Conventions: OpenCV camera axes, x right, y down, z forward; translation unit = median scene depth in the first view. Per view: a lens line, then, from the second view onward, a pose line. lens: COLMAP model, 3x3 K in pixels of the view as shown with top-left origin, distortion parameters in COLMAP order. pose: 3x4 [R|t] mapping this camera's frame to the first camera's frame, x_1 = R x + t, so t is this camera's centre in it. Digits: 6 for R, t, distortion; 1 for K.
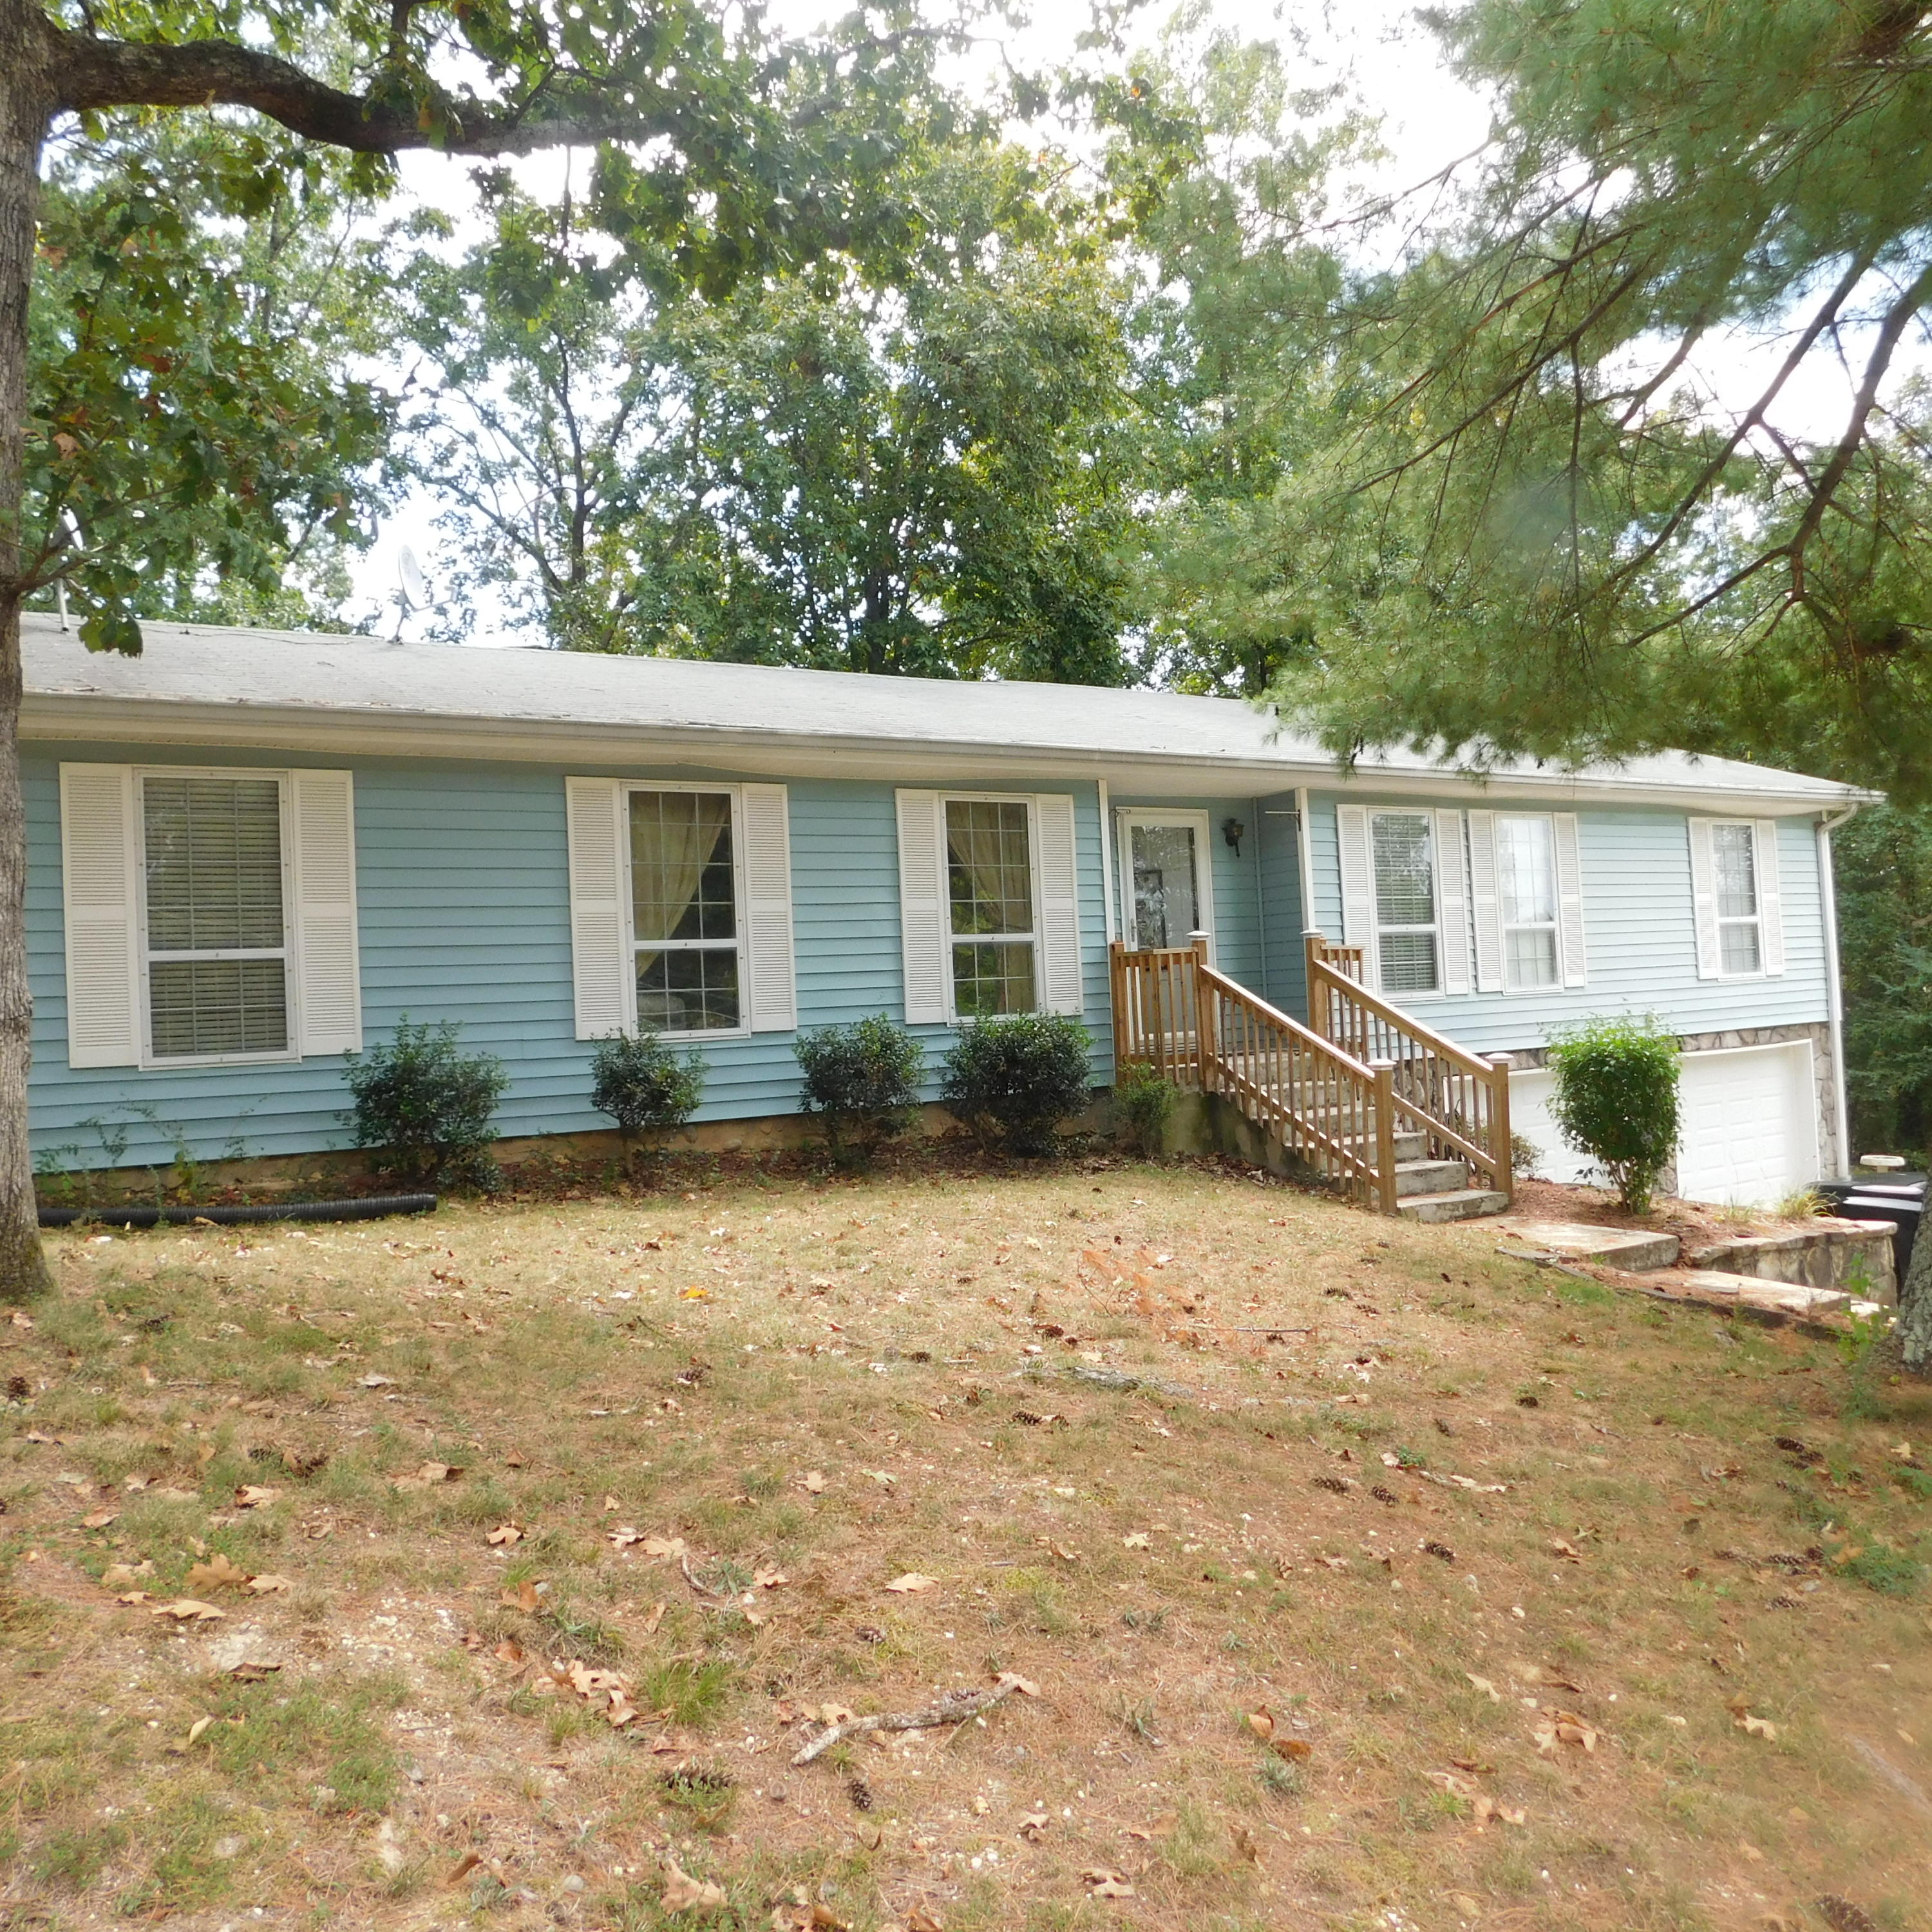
lens RADIAL K [[1721.2, 0, 961.2], [0, 1721.2, 960.7], [0, 0, 1]] dist [-0.077170, 0.054665]
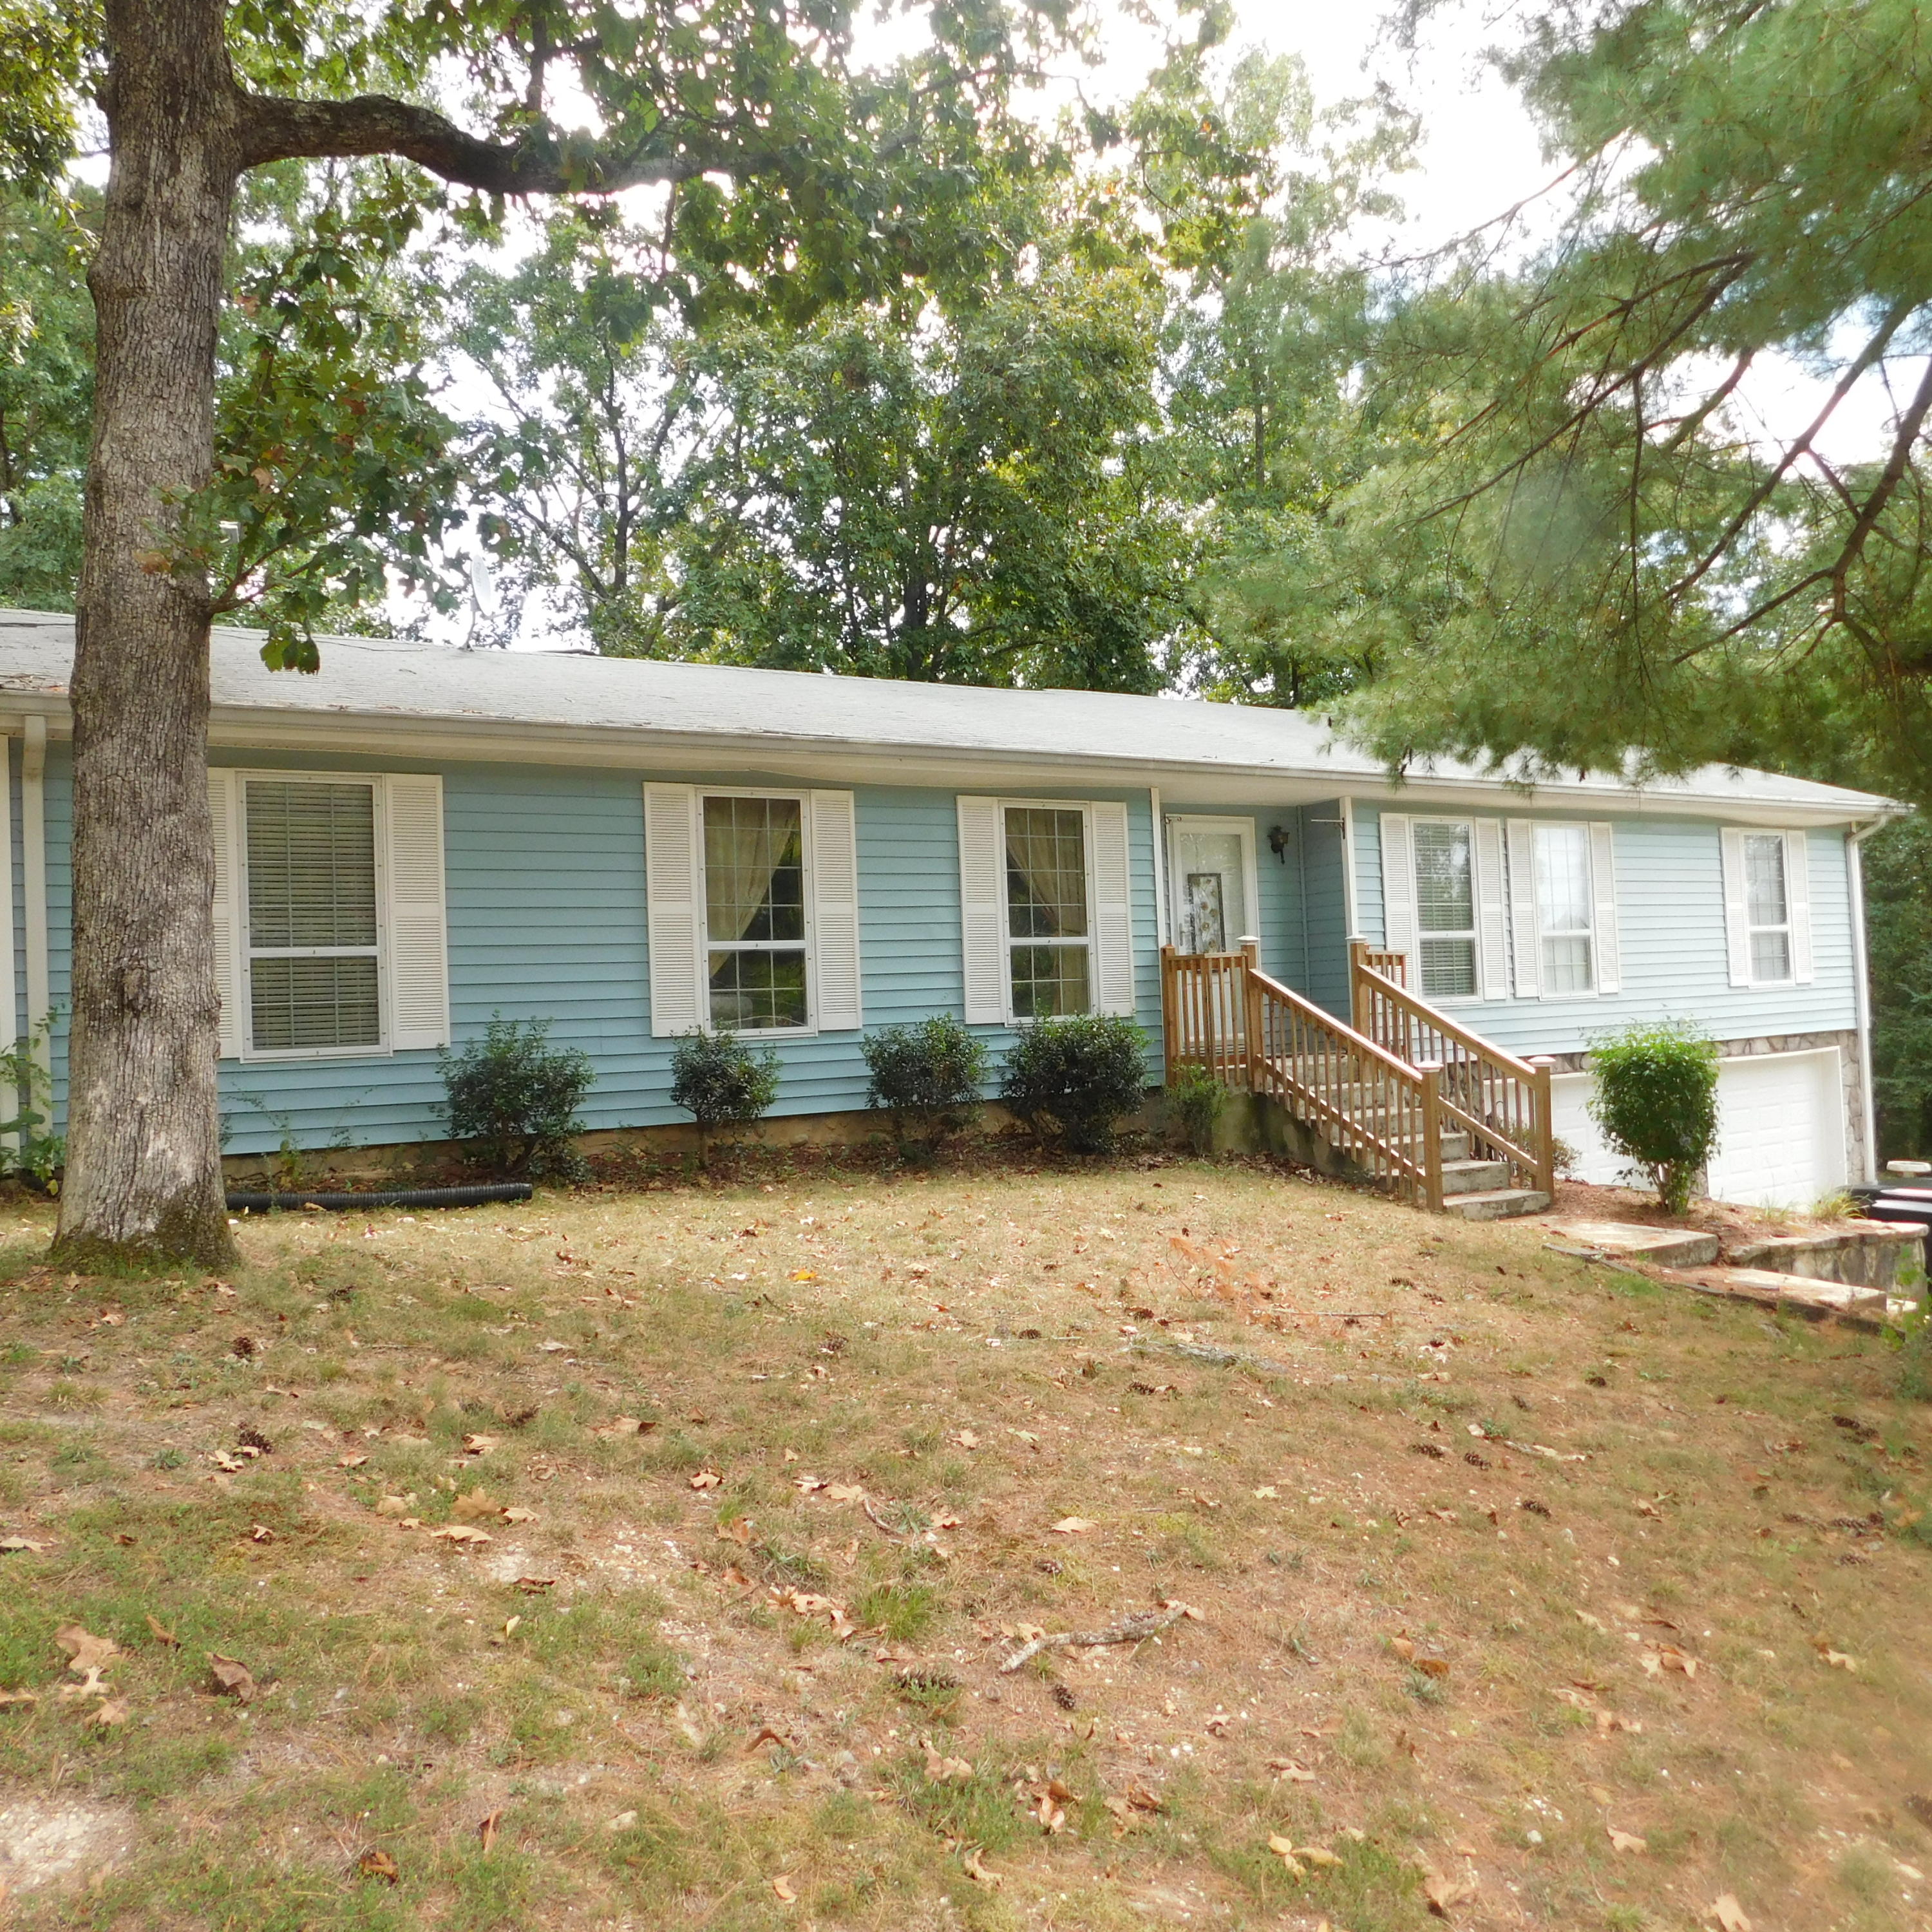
lens RADIAL K [[1721.2, 0, 963.6], [0, 1721.2, 958.9], [0, 0, 1]] dist [-0.077170, 0.054665]
pose [[0.999950, 0.007319, -0.006843, -0.033724], [-0.007336, 0.999970, -0.002463, 0.000418], [0.006824, 0.002513, 0.999974, -0.038079]]
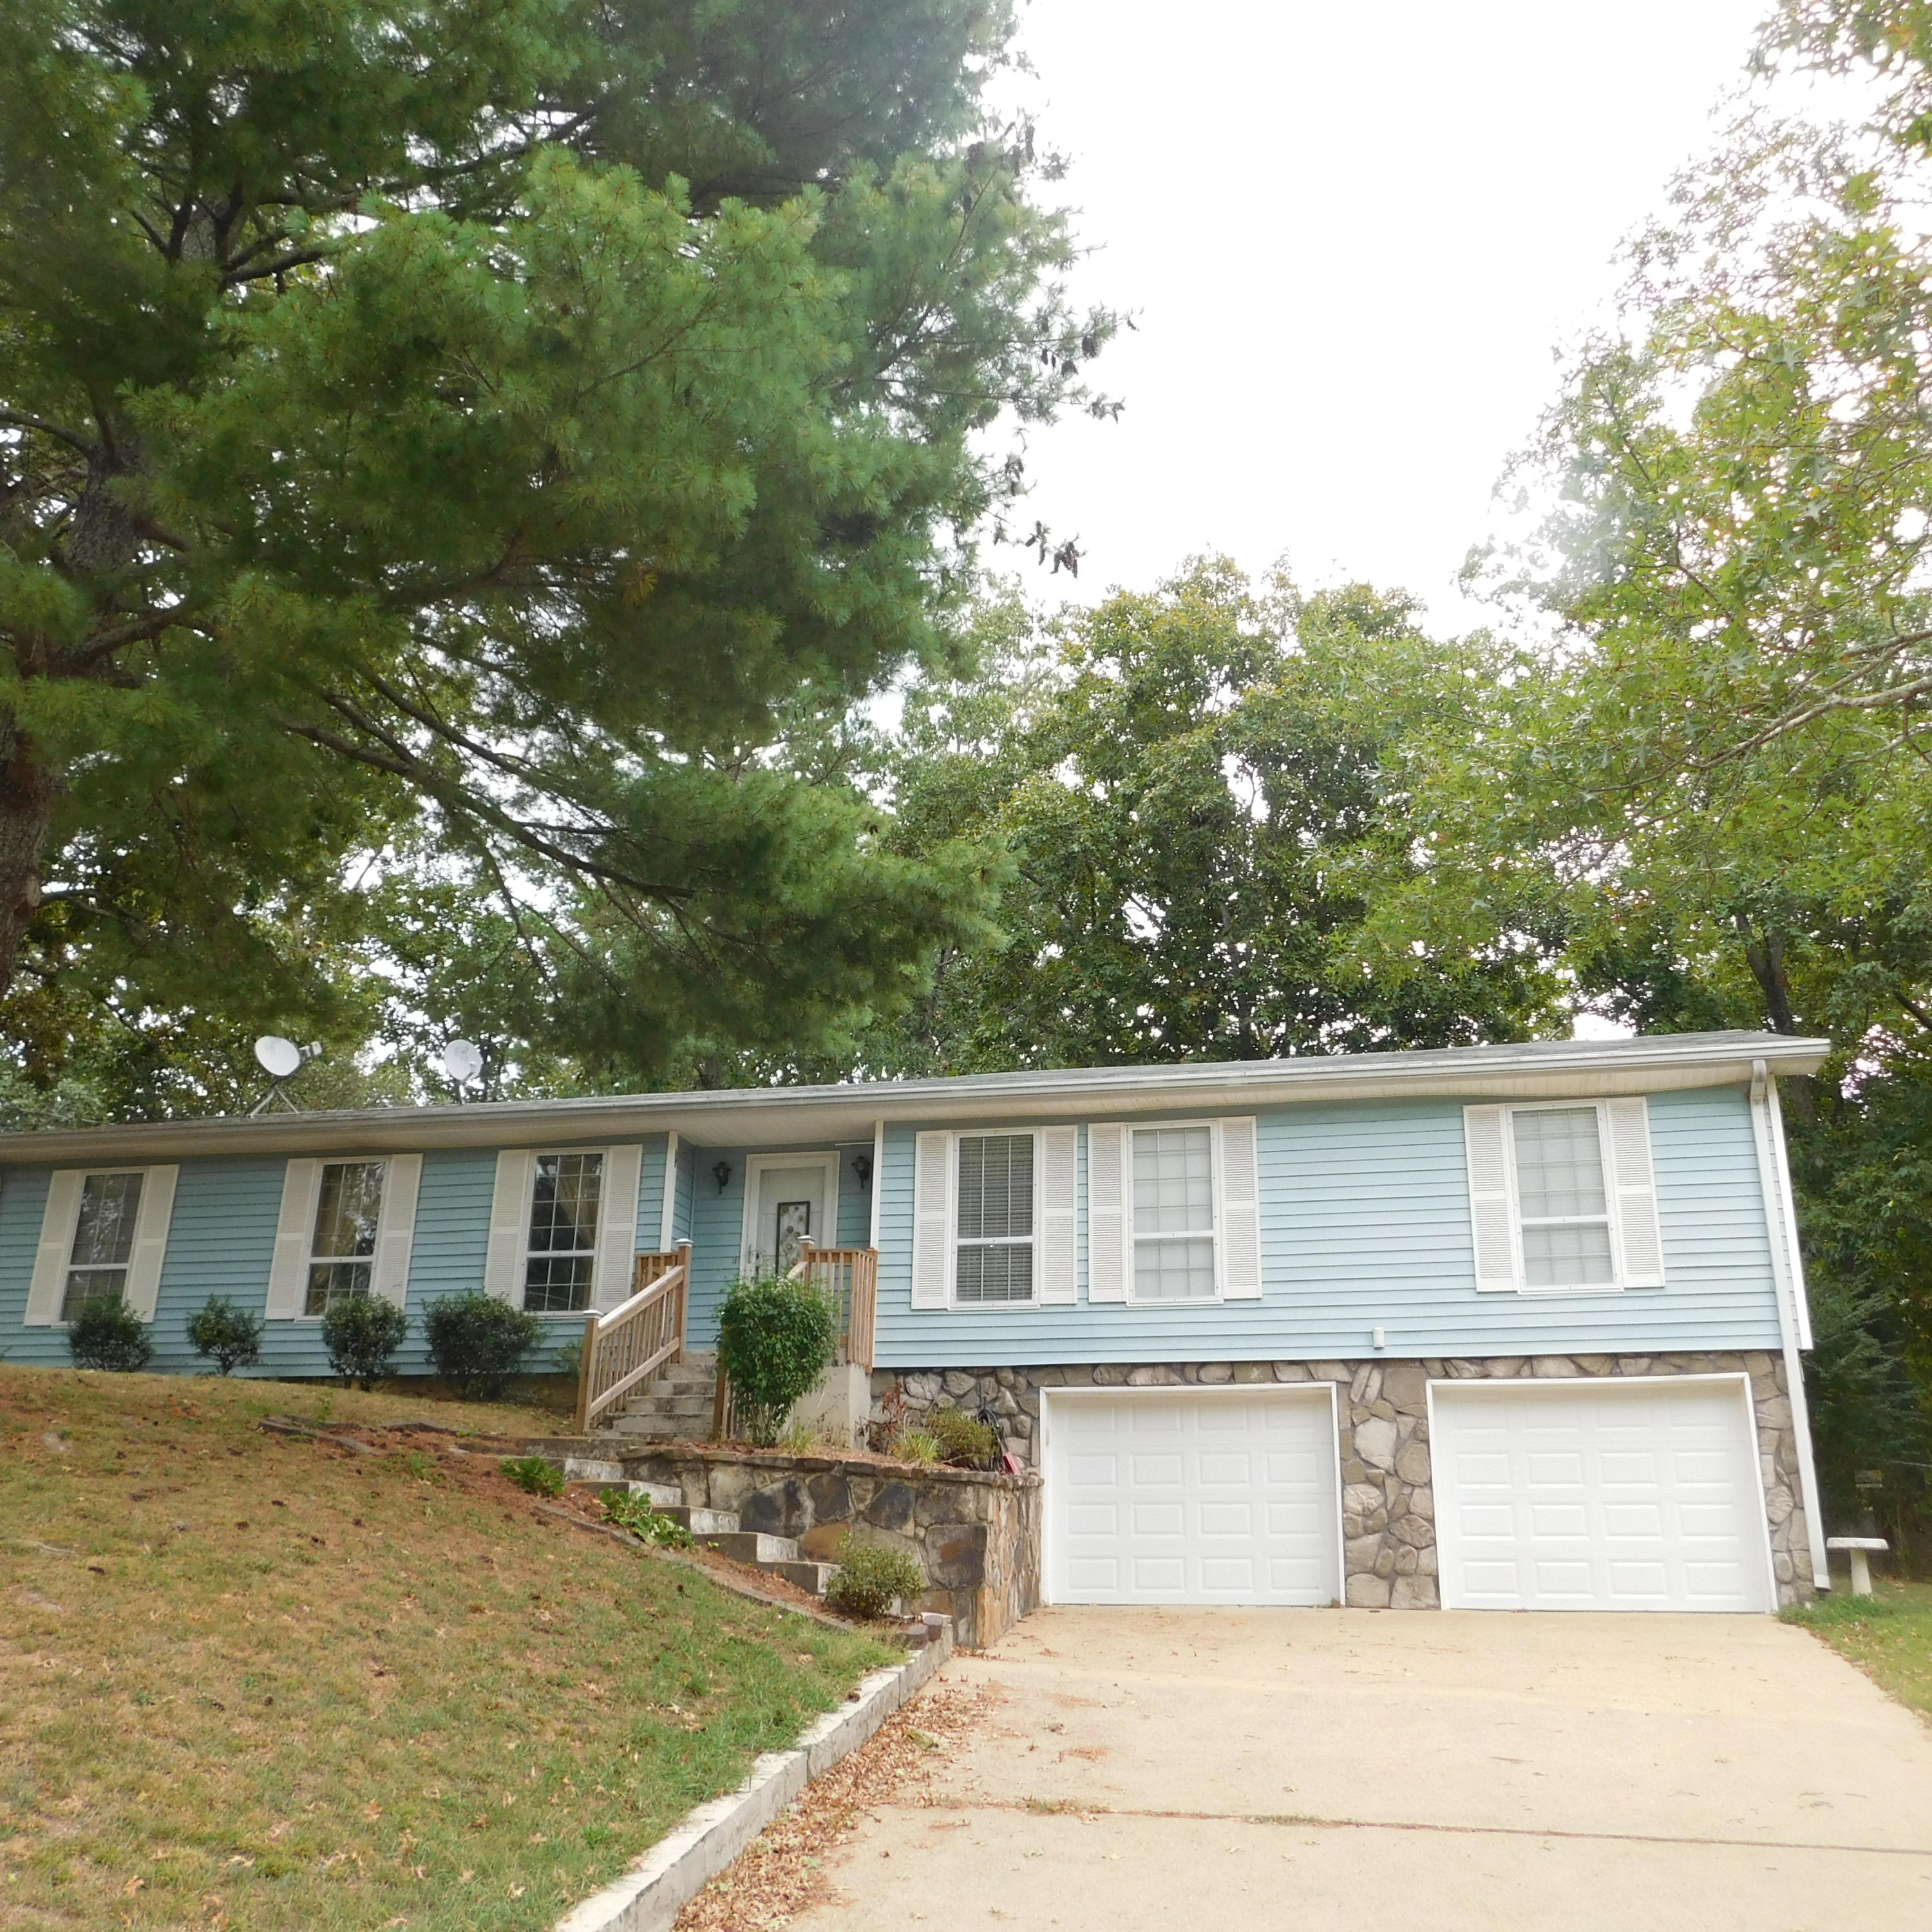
lens RADIAL K [[1038.0, 0, 965.8], [0, 1038.0, 971.2], [0, 0, 1]] dist [-0.015589, 0.002562]
pose [[0.742032, -0.169389, -0.648611, 1.117109], [0.006085, 0.969211, -0.246155, -0.035300], [0.670337, 0.178708, 0.720217, 0.757855]]
